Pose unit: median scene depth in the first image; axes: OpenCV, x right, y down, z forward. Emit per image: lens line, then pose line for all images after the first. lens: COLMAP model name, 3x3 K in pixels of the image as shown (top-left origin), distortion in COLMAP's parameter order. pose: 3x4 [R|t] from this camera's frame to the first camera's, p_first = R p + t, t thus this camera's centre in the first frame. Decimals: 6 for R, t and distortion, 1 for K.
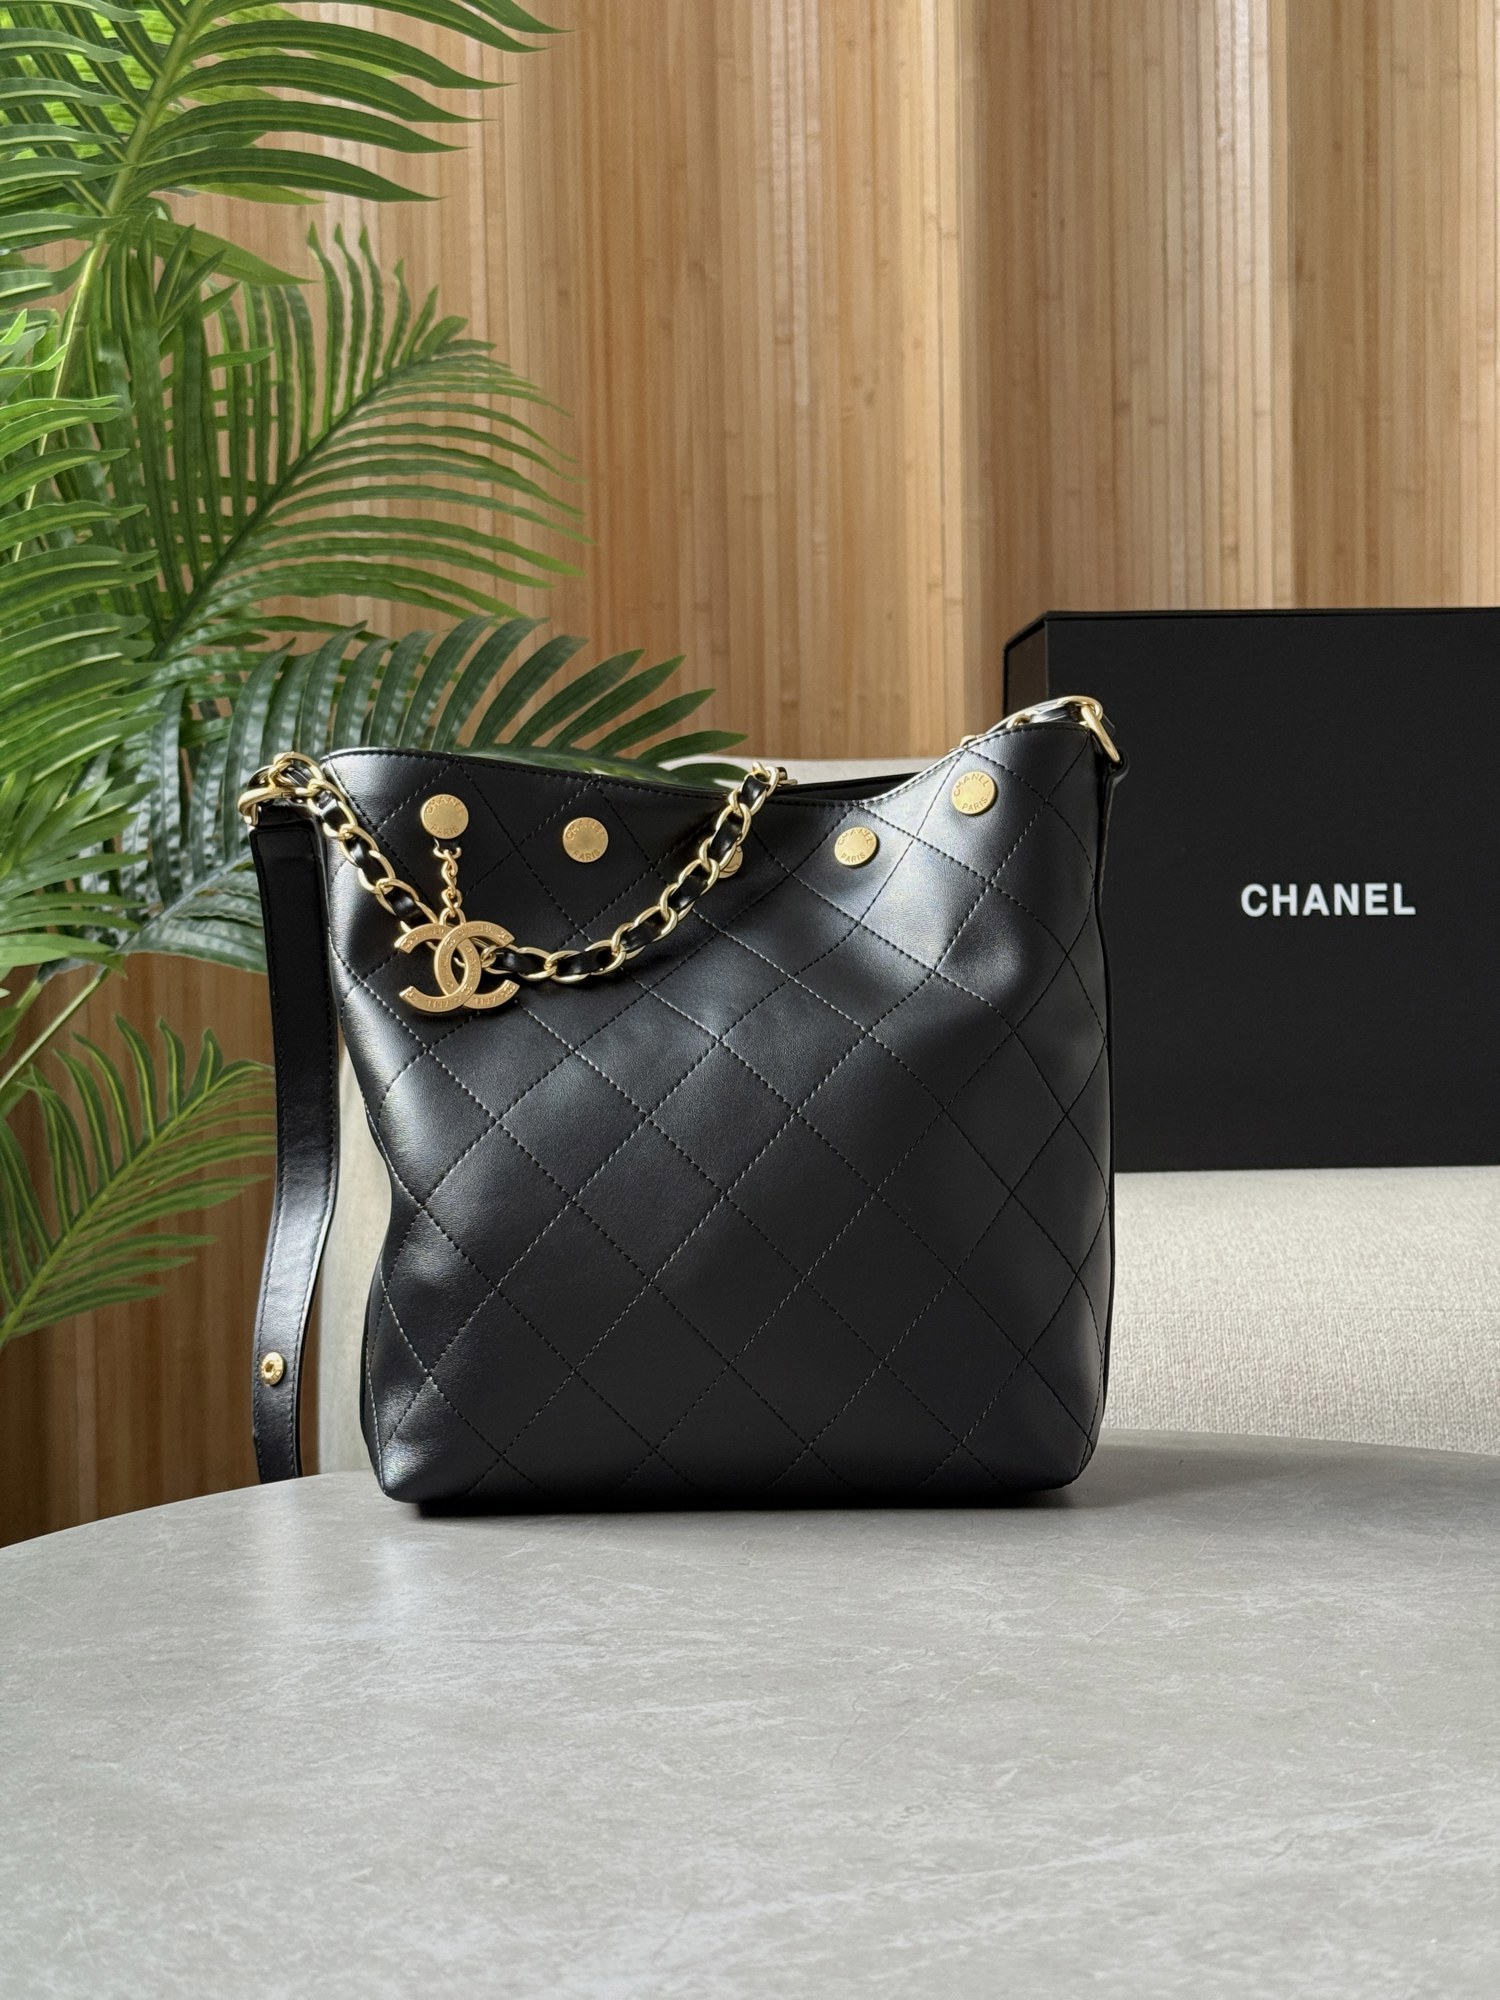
lens RADIAL K [[2821.8, 0, 755.3], [0, 2821.8, 1017.2], [0, 0, 1]] dist [0.117948, 0.000000]
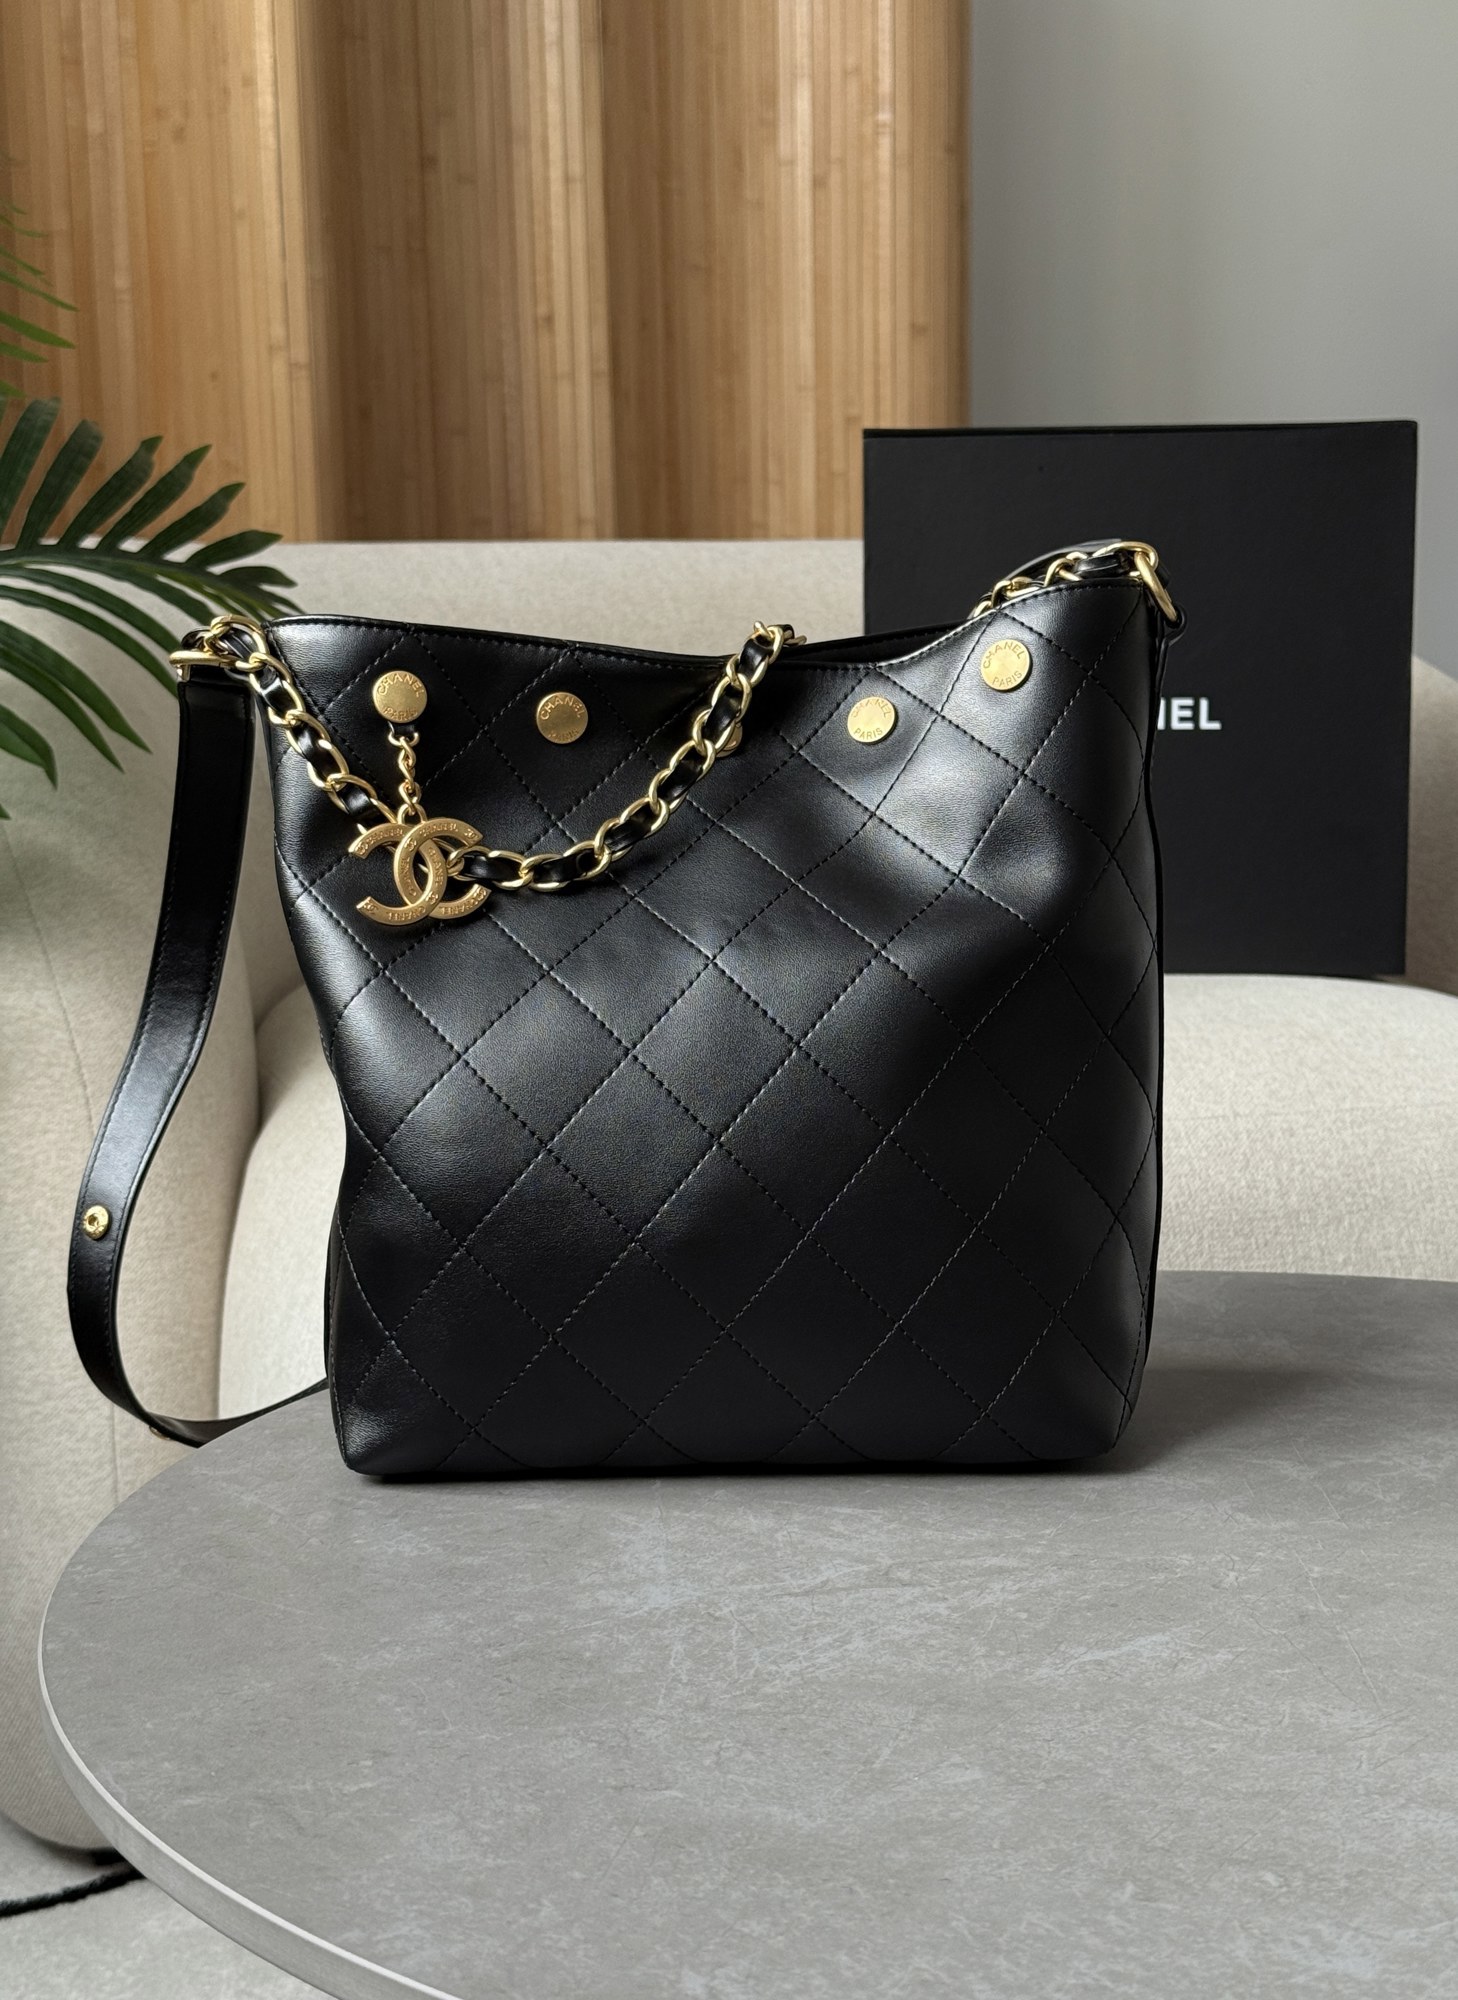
lens RADIAL K [[2817.9, 0, 739.2], [0, 2817.9, 1041.7], [0, 0, 1]] dist [0.085888, 0.000000]
pose [[0.932976, -0.050011, 0.356448, -0.134300], [0.011977, 0.994065, 0.108123, -0.021445], [-0.359740, -0.096607, 0.928038, 0.039318]]
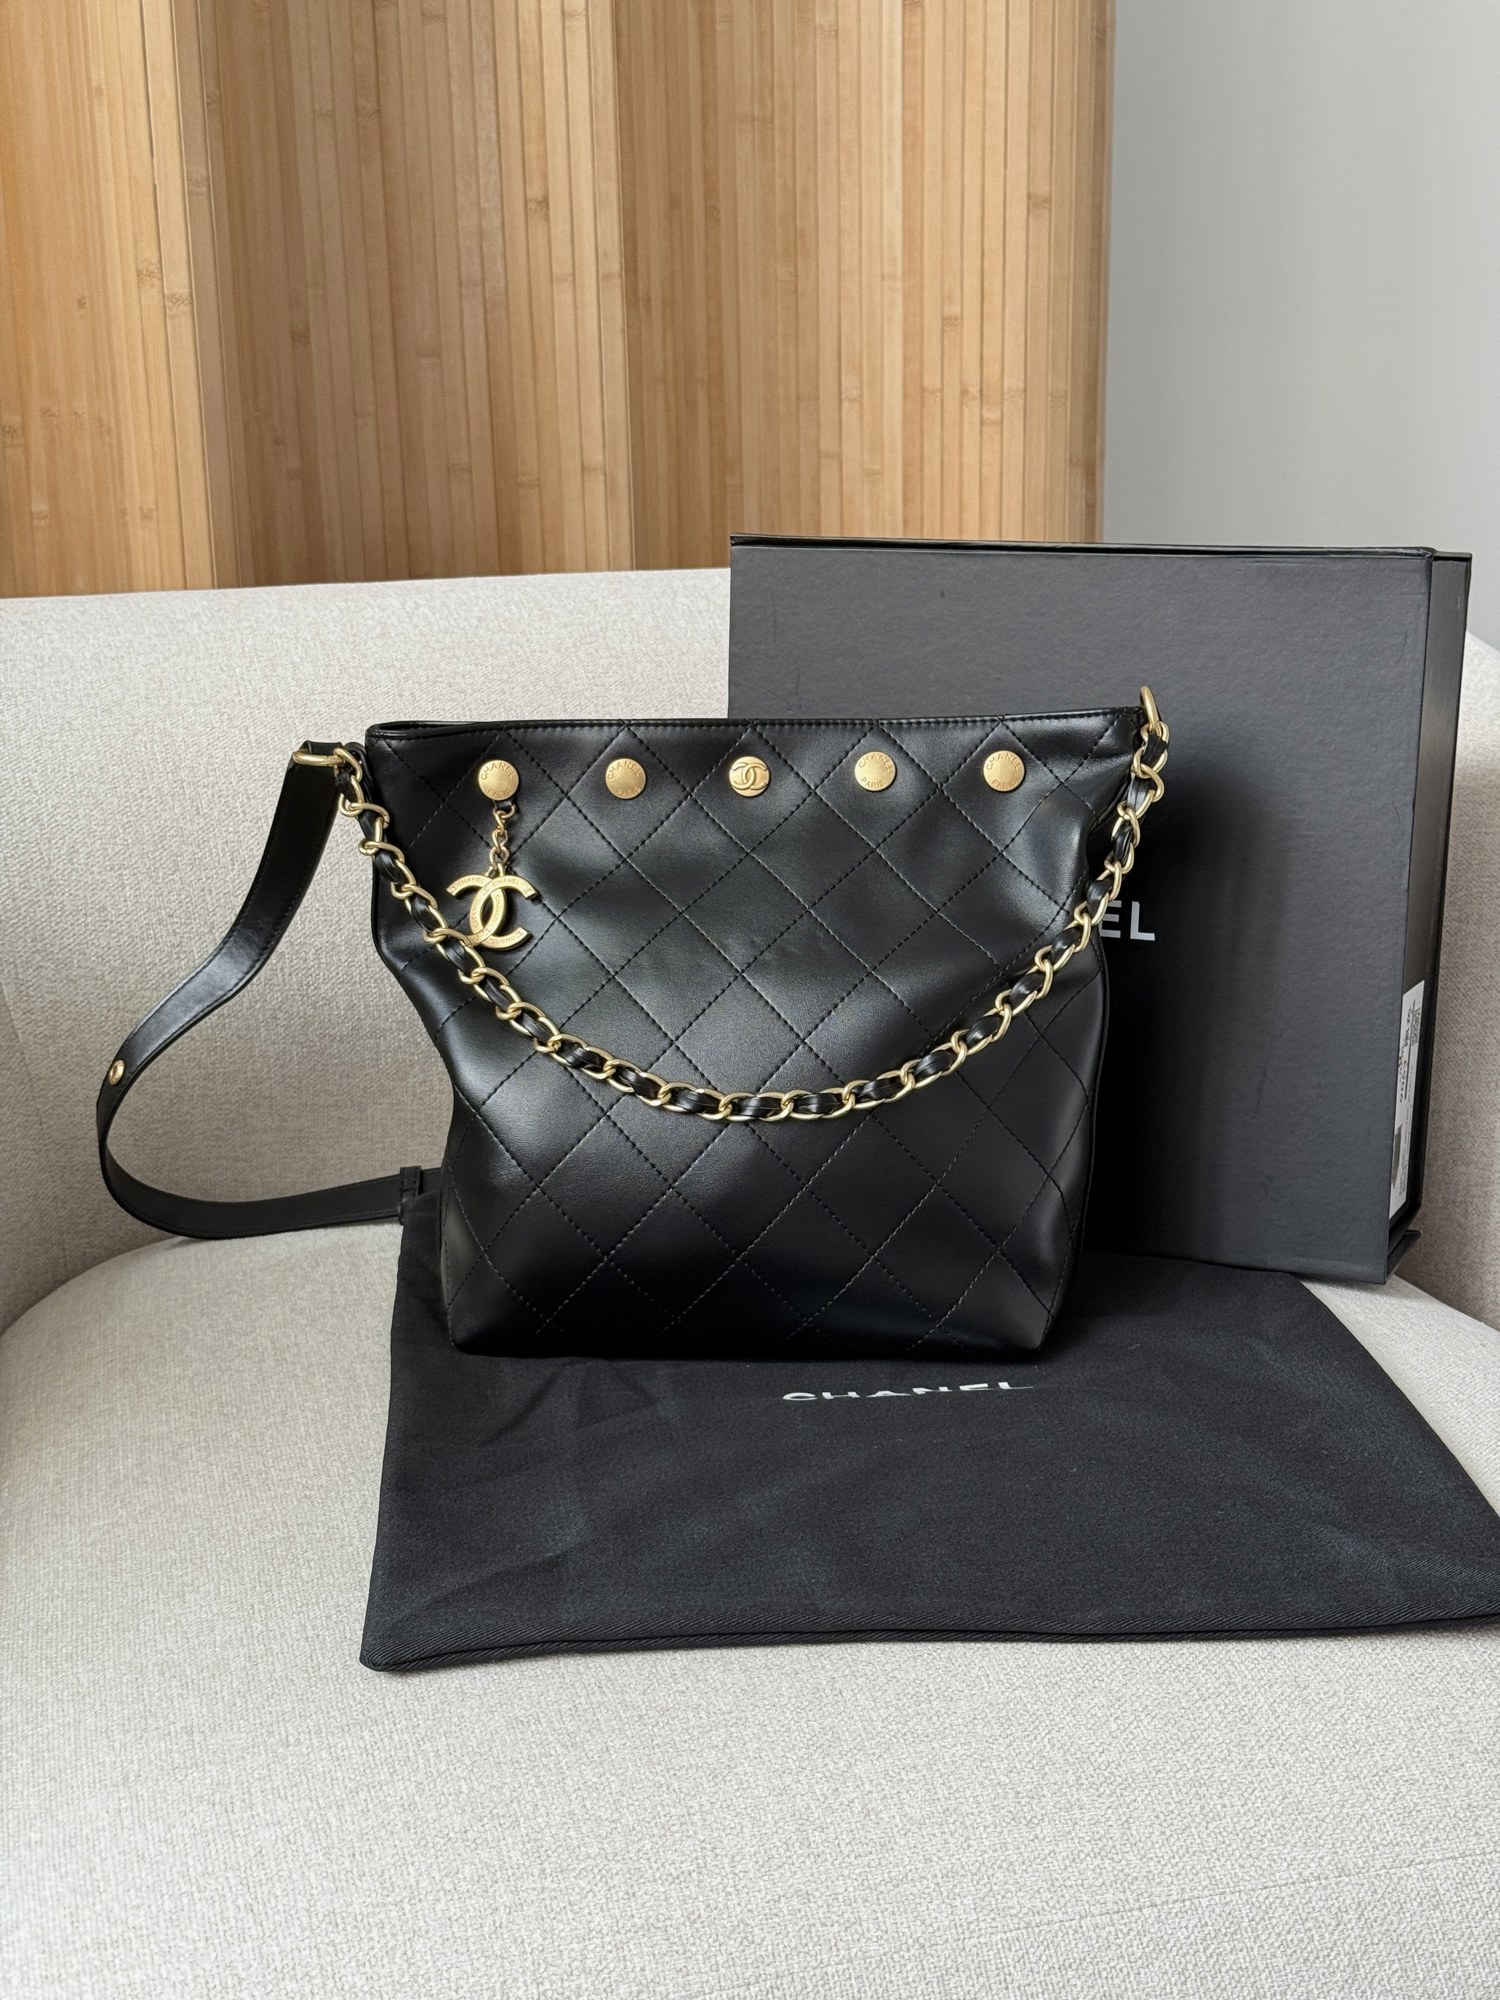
lens RADIAL K [[2821.8, 0, 743.7], [0, 2821.8, 1019.9], [0, 0, 1]] dist [0.117948, 0.000000]
pose [[0.959027, -0.067339, 0.275195, -0.002718], [0.009761, 0.978620, 0.205446, -0.109044], [-0.283146, -0.194342, 0.939180, 0.236327]]
